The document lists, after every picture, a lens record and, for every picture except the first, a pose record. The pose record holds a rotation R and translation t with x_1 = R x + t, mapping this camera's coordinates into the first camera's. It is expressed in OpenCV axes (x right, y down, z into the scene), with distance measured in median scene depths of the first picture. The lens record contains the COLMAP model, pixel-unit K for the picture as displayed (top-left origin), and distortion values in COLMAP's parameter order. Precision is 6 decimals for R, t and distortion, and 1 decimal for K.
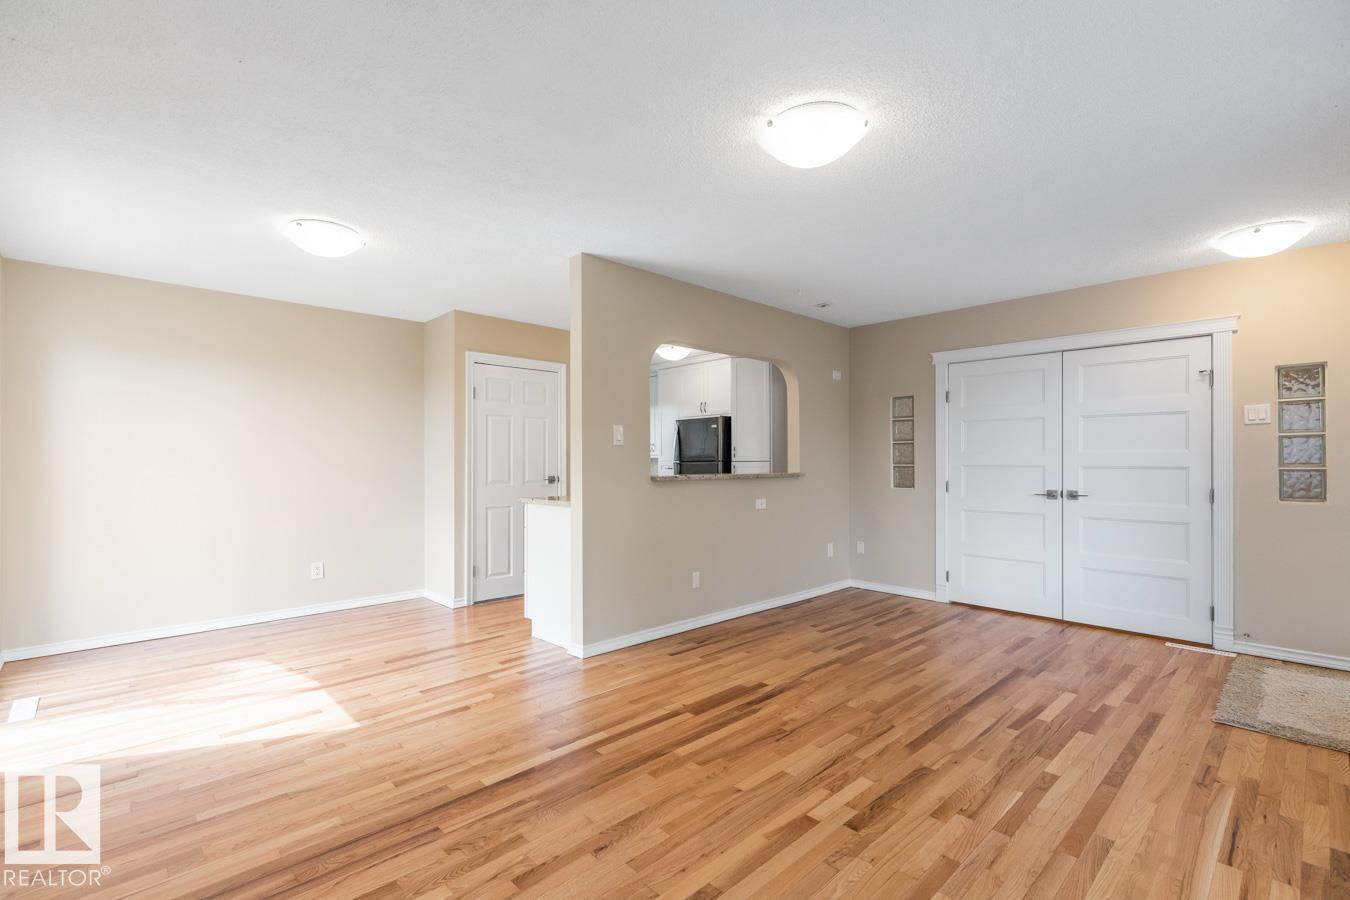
lens RADIAL K [[615.5, 0, 675.3], [0, 615.5, 459.9], [0, 0, 1]] dist [0.004718, 0.000113]
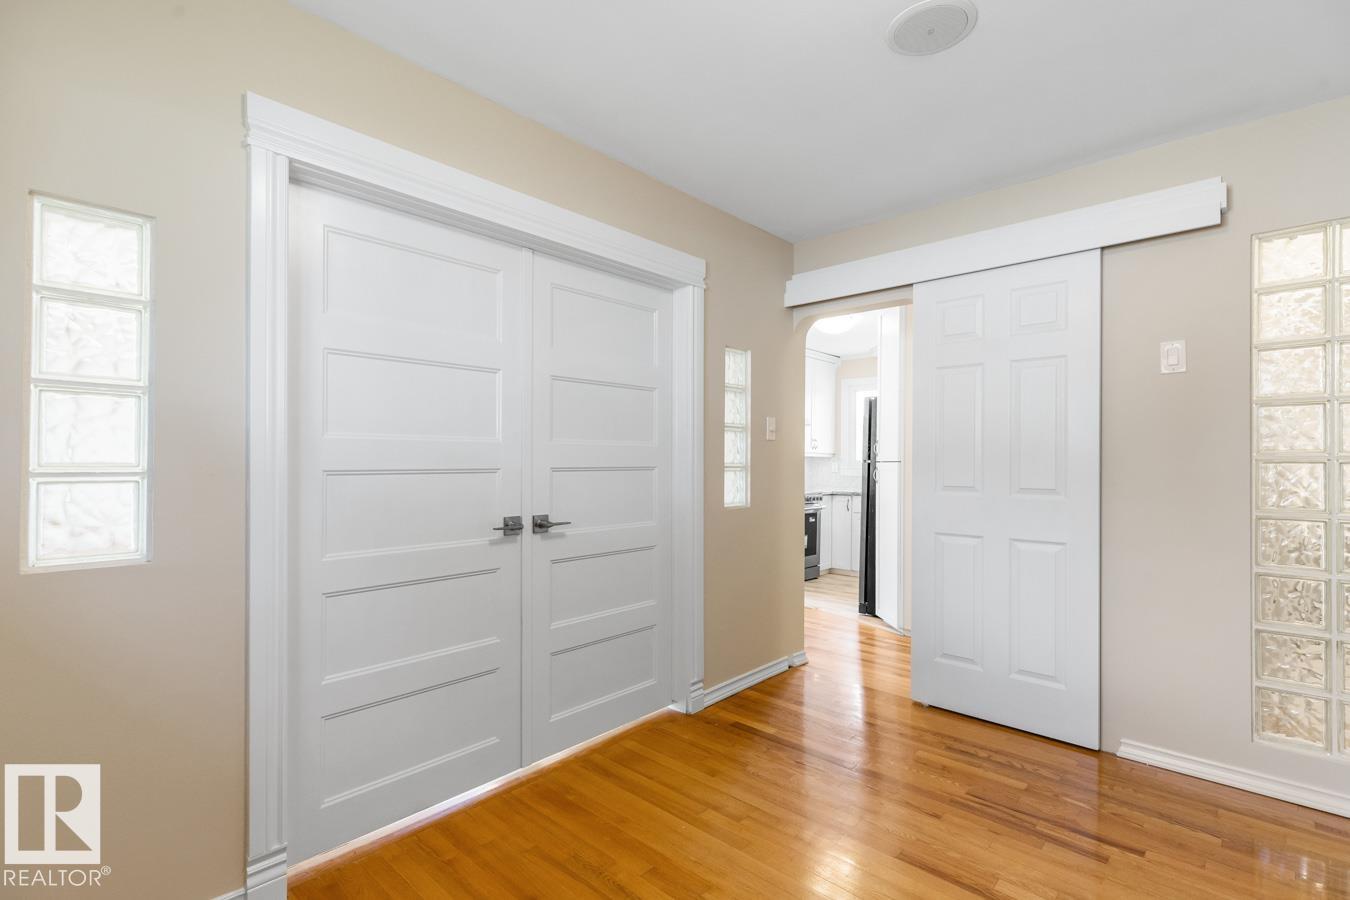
lens RADIAL K [[615.5, 0, 675.3], [0, 615.5, 459.9], [0, 0, 1]] dist [0.004718, 0.000113]
pose [[0.057996, -0.002114, -0.998315, 1.331841], [-0.002916, 0.999993, -0.002287, 0.003656], [0.998313, 0.003044, 0.057990, 1.280825]]
